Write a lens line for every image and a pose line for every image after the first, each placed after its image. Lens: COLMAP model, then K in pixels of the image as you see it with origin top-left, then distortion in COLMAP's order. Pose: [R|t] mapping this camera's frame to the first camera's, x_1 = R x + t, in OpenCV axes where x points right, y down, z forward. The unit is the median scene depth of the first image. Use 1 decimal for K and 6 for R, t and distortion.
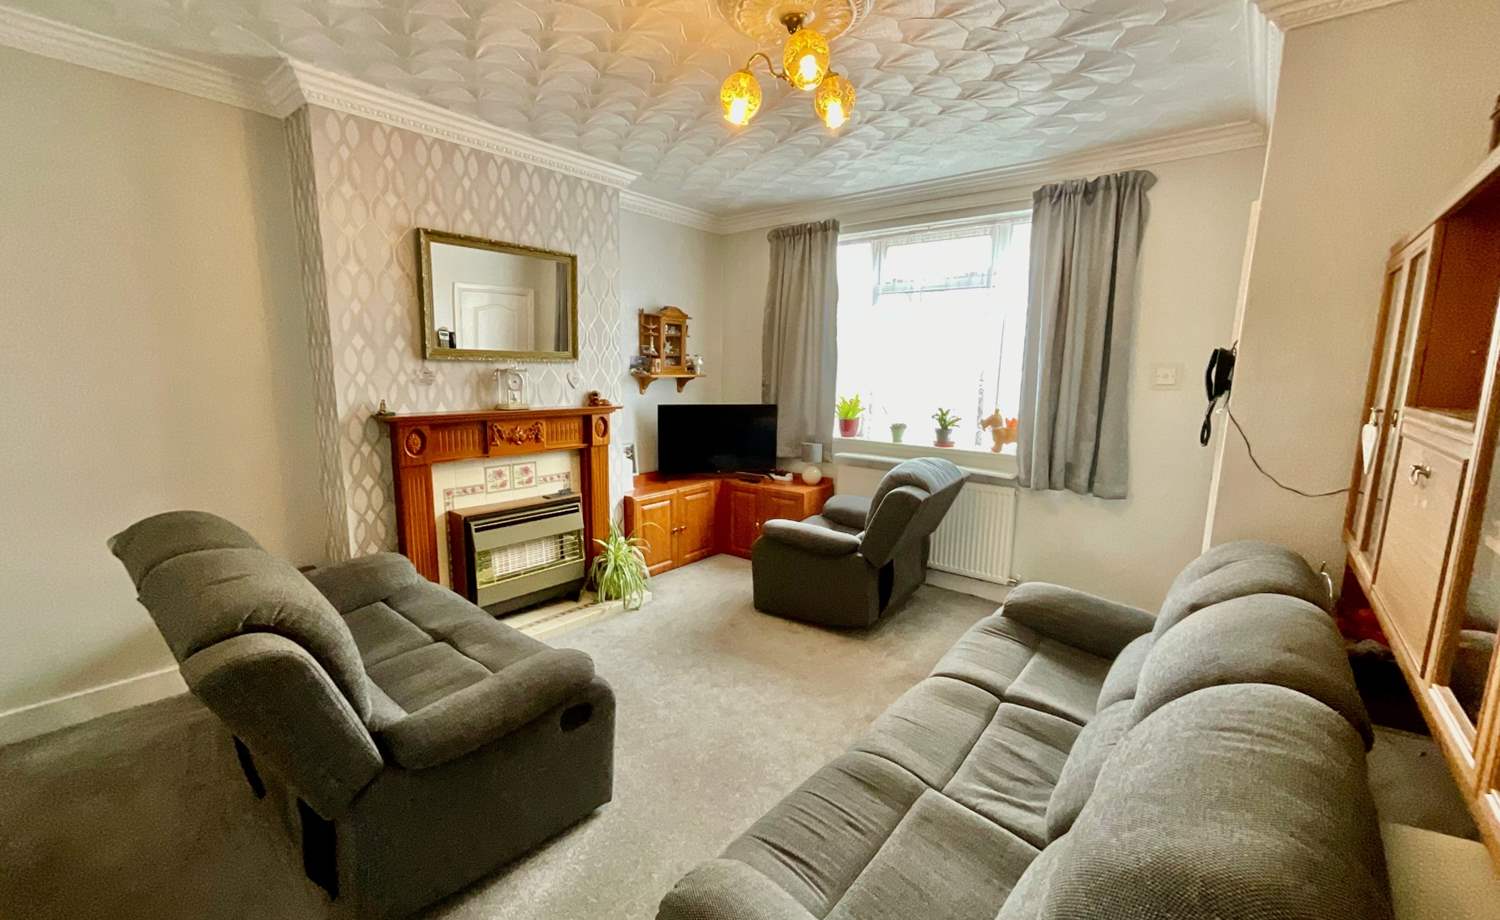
lens RADIAL K [[620.5, 0, 750.0], [0, 620.5, 460.0], [0, 0, 1]] dist [-0.002350, -0.000055]
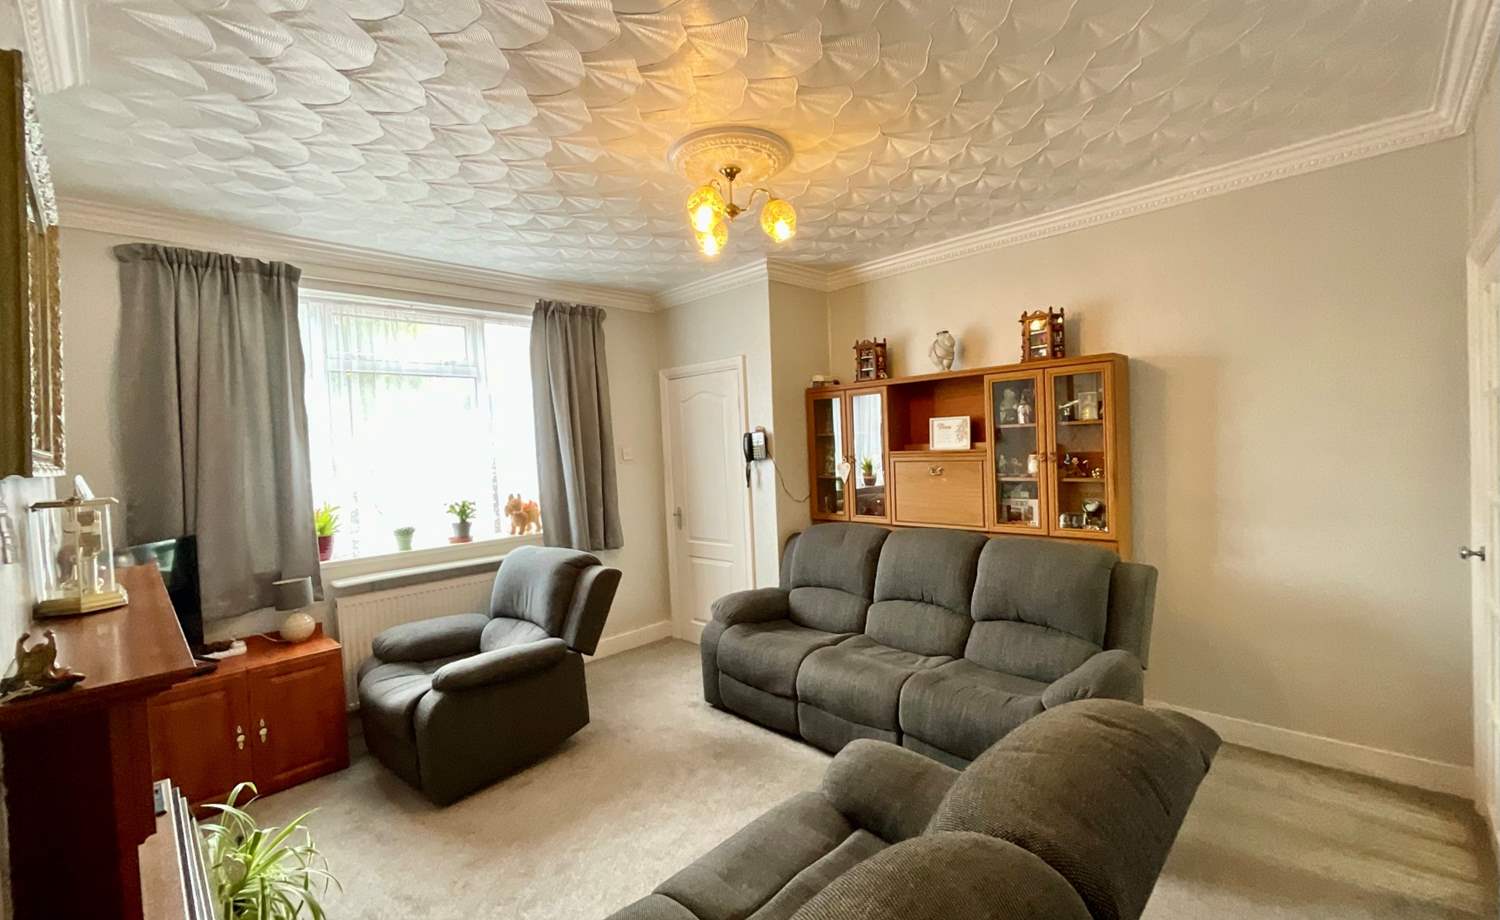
lens RADIAL K [[665.0, 0, 750.0], [0, 665.0, 460.0], [0, 0, 1]] dist [-0.013268, 0.007126]
pose [[0.064002, -0.045168, 0.996927, -0.670162], [0.192822, 0.980710, 0.032054, -0.094885], [-0.979144, 0.190178, 0.071477, 0.507564]]
